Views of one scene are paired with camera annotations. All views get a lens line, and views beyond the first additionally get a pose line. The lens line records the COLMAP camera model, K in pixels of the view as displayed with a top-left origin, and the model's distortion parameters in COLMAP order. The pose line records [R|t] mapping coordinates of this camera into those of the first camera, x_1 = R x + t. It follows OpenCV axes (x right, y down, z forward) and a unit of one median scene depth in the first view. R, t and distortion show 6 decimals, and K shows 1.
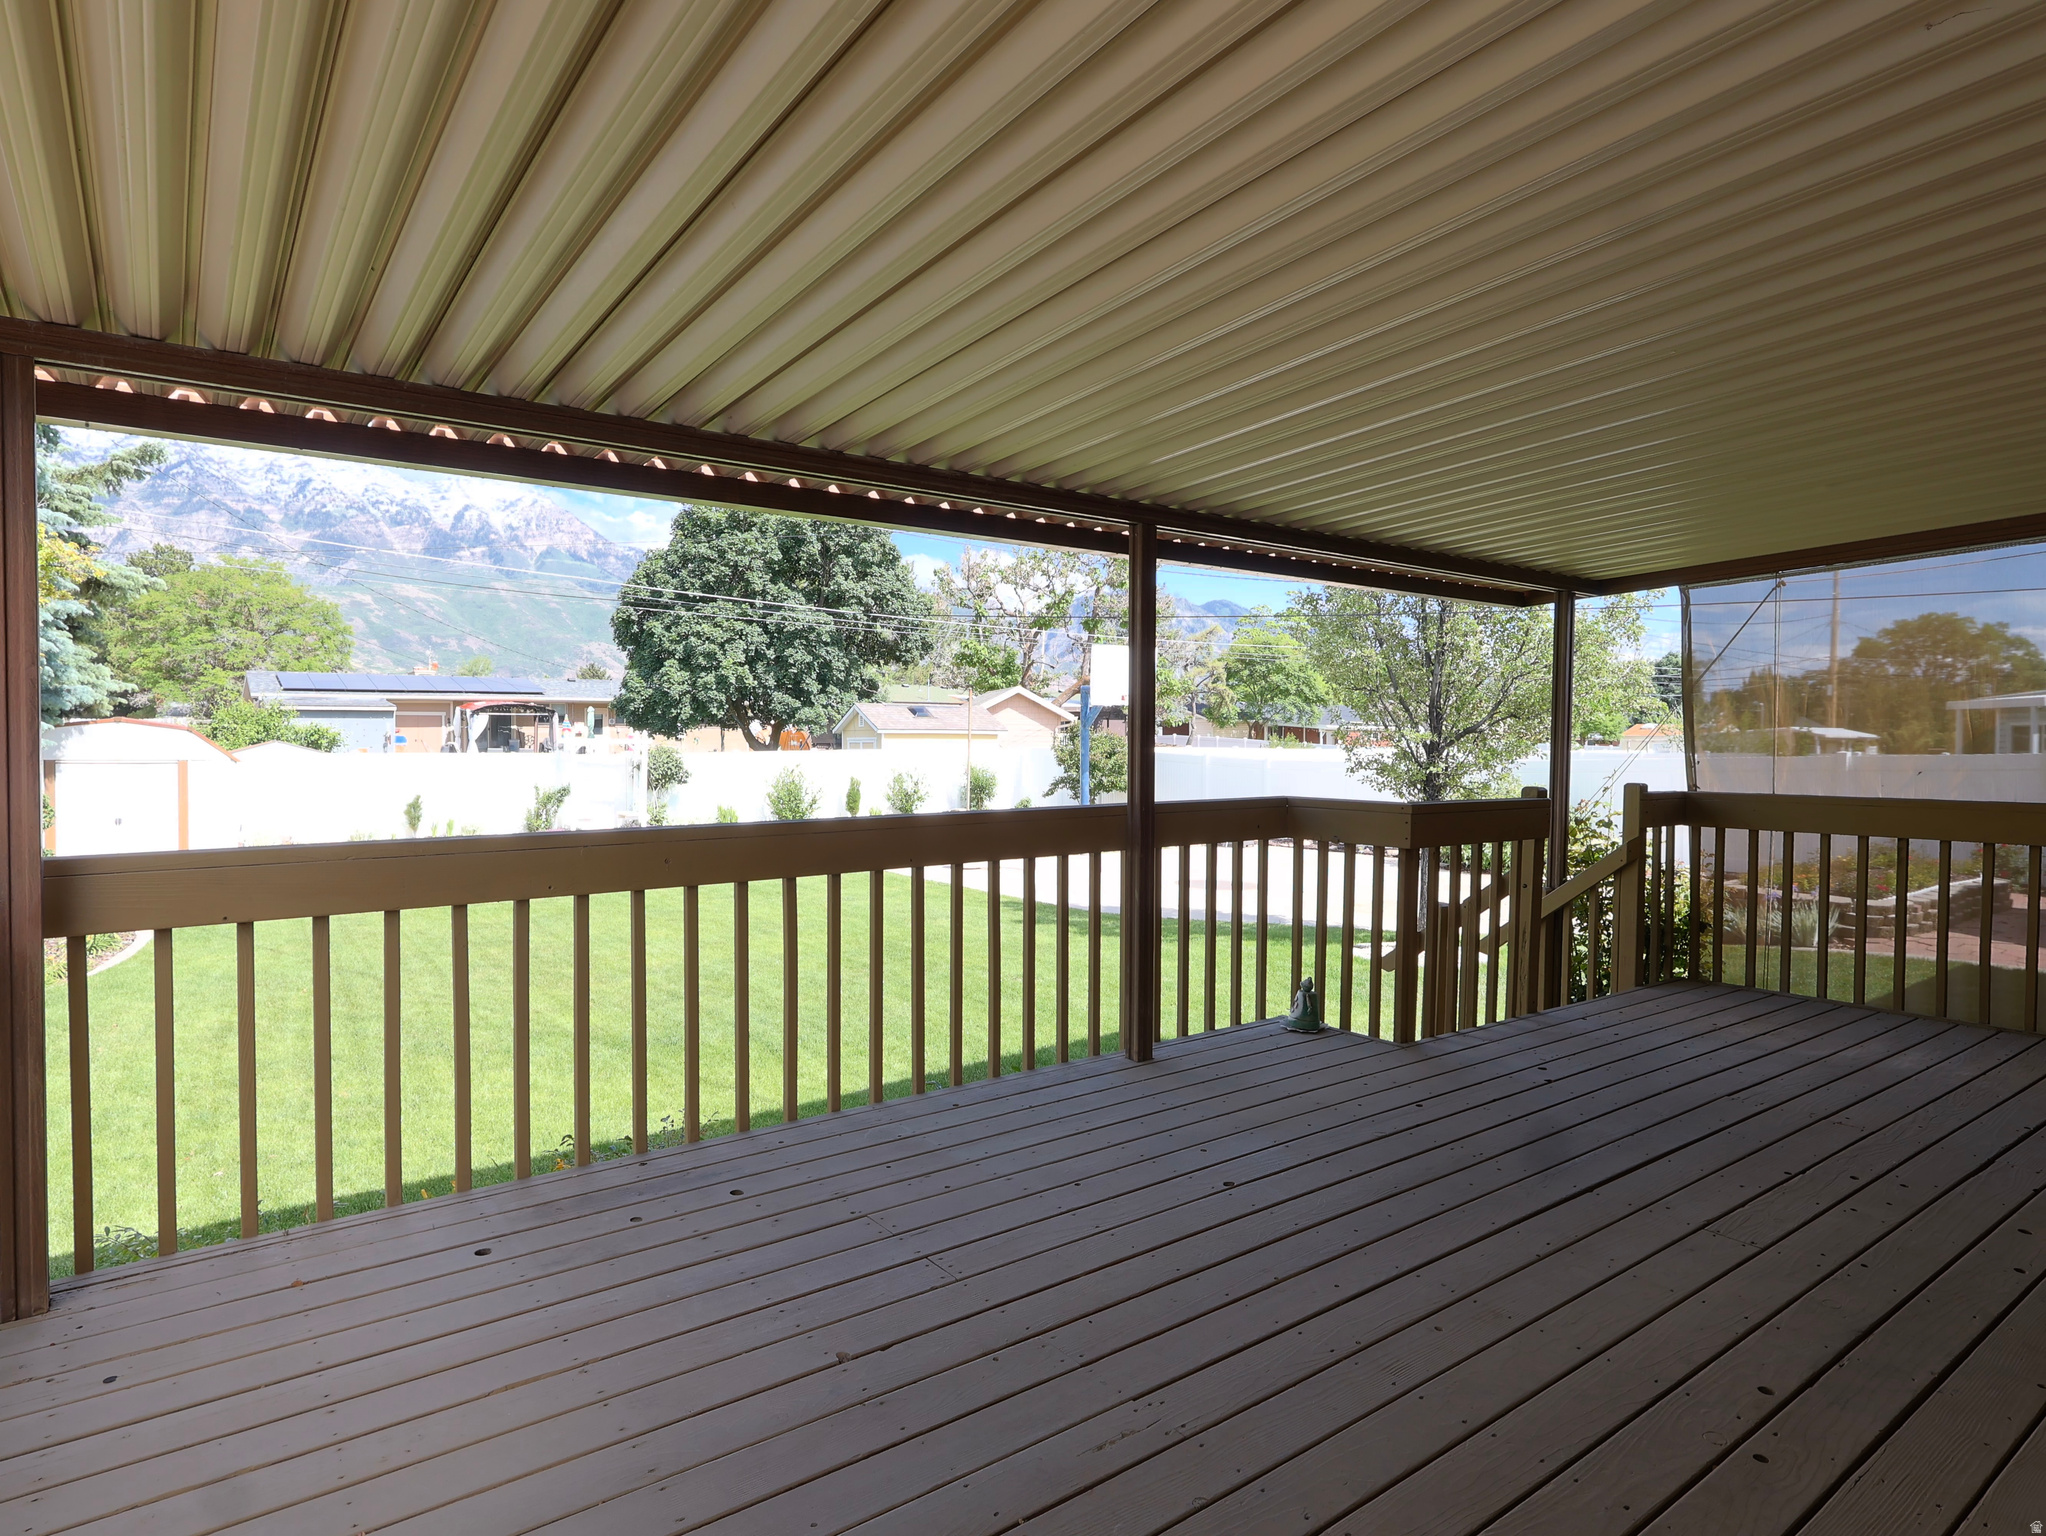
lens RADIAL K [[1141.1, 0, 1014.3], [0, 1141.1, 766.6], [0, 0, 1]] dist [-0.006850, 0.002560]
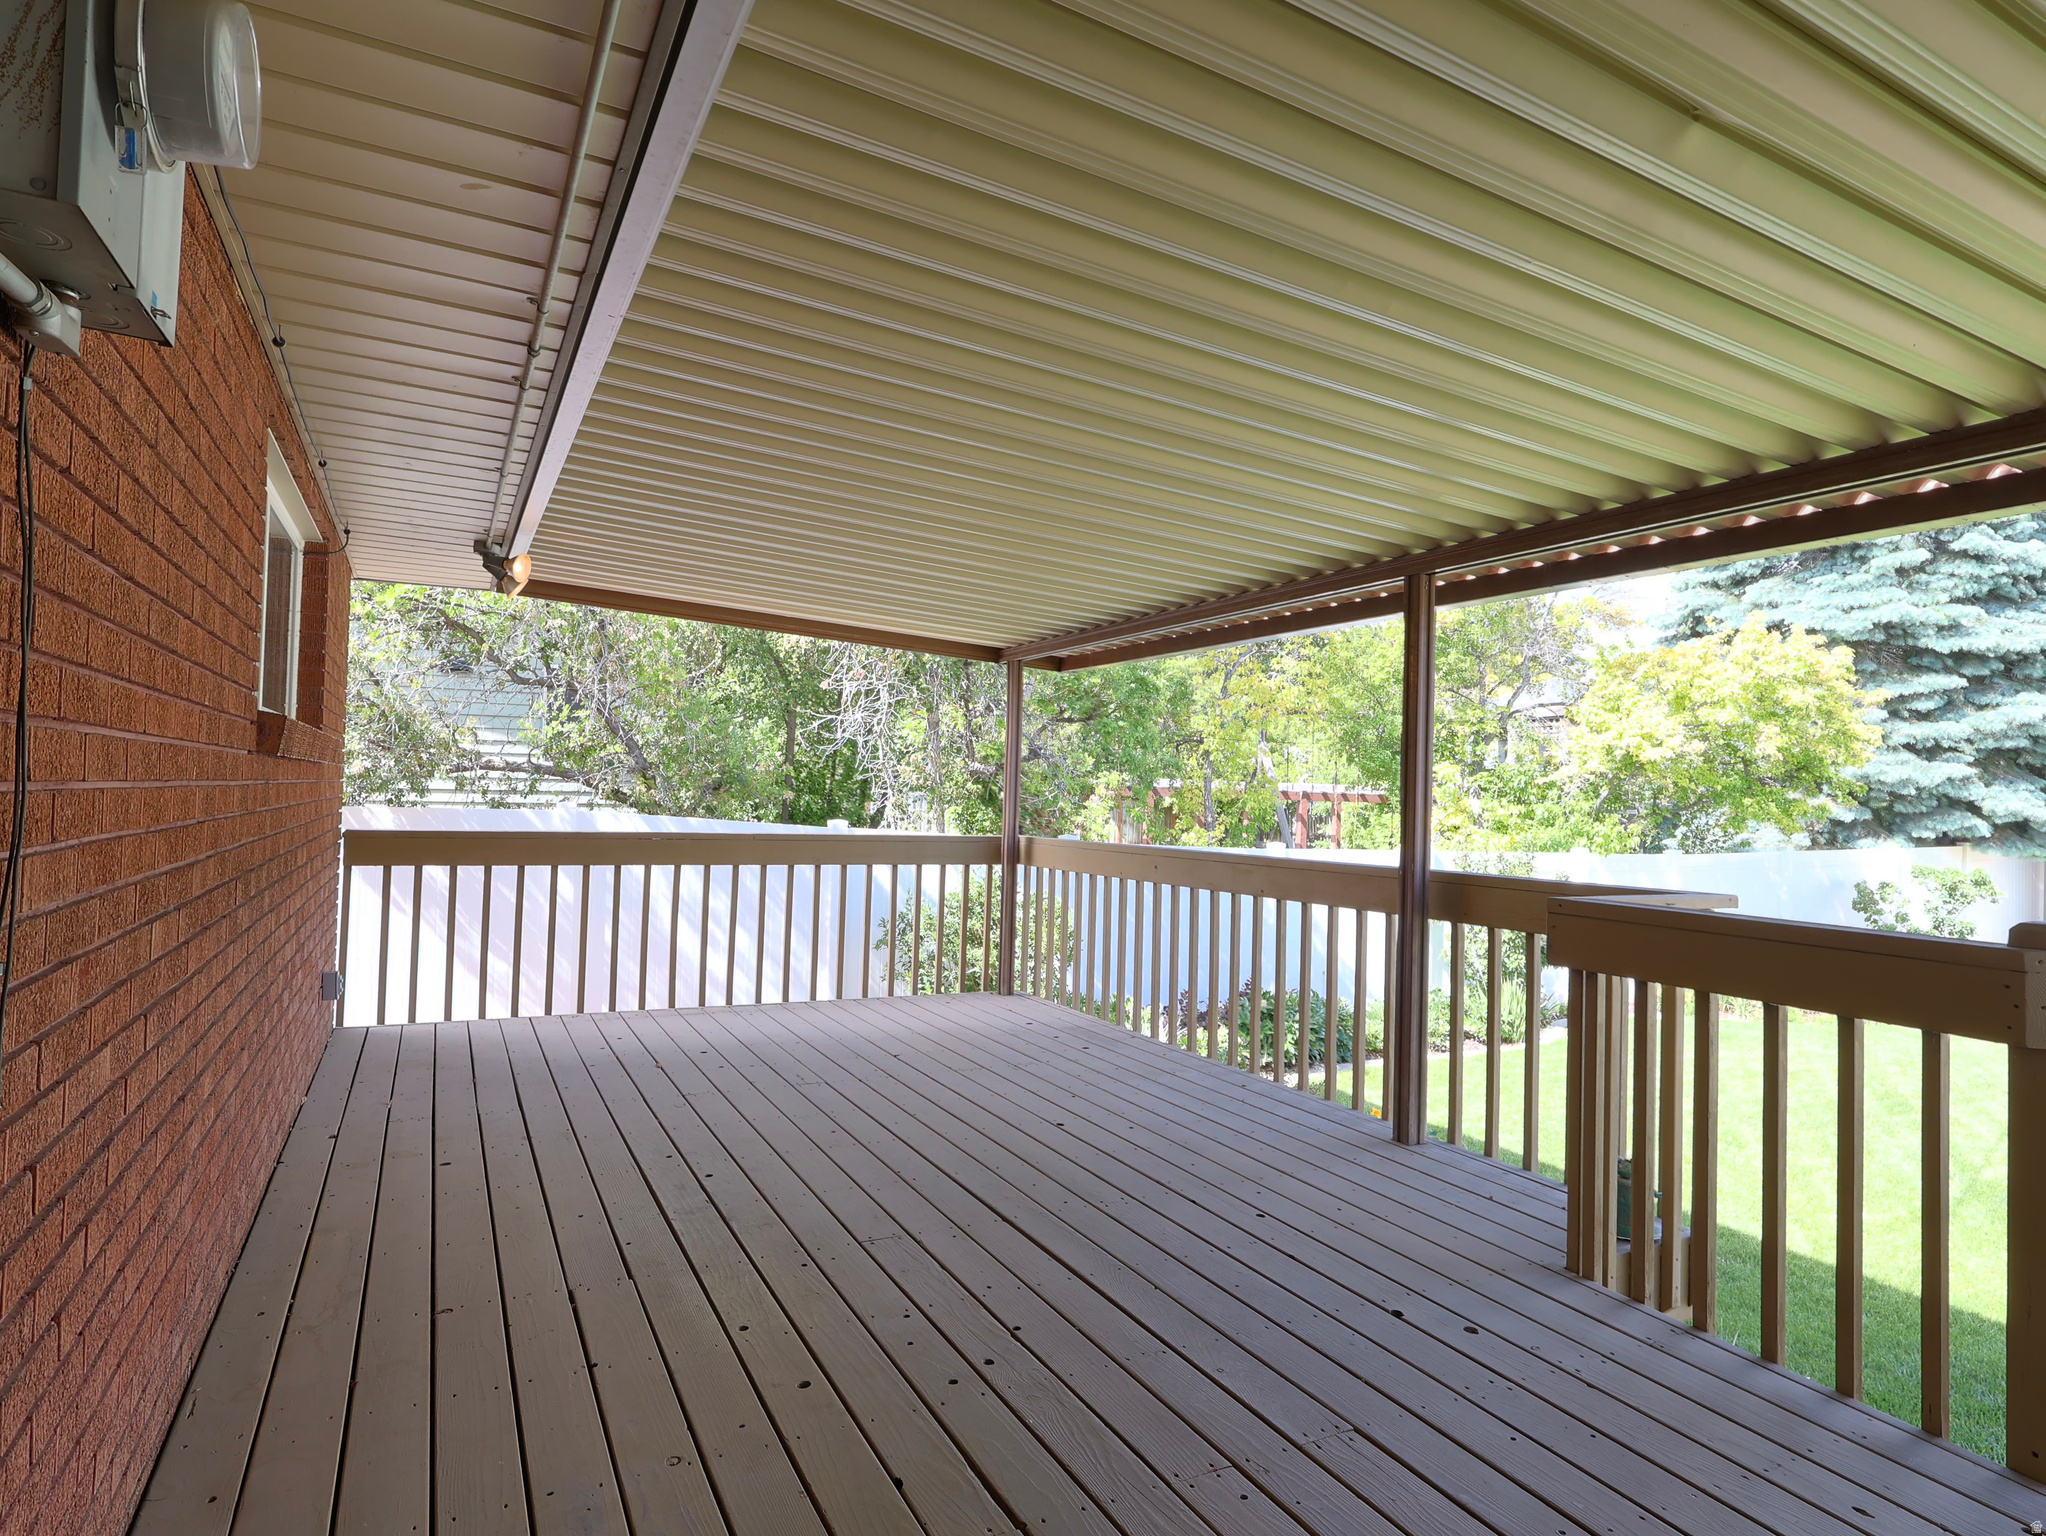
lens RADIAL K [[1141.1, 0, 1014.3], [0, 1141.1, 766.6], [0, 0, 1]] dist [-0.006850, 0.002560]
pose [[-0.154068, -0.030319, -0.987595, 1.136557], [-0.055094, 0.998238, -0.022051, -0.013497], [0.986523, 0.051013, -0.155467, 0.845515]]
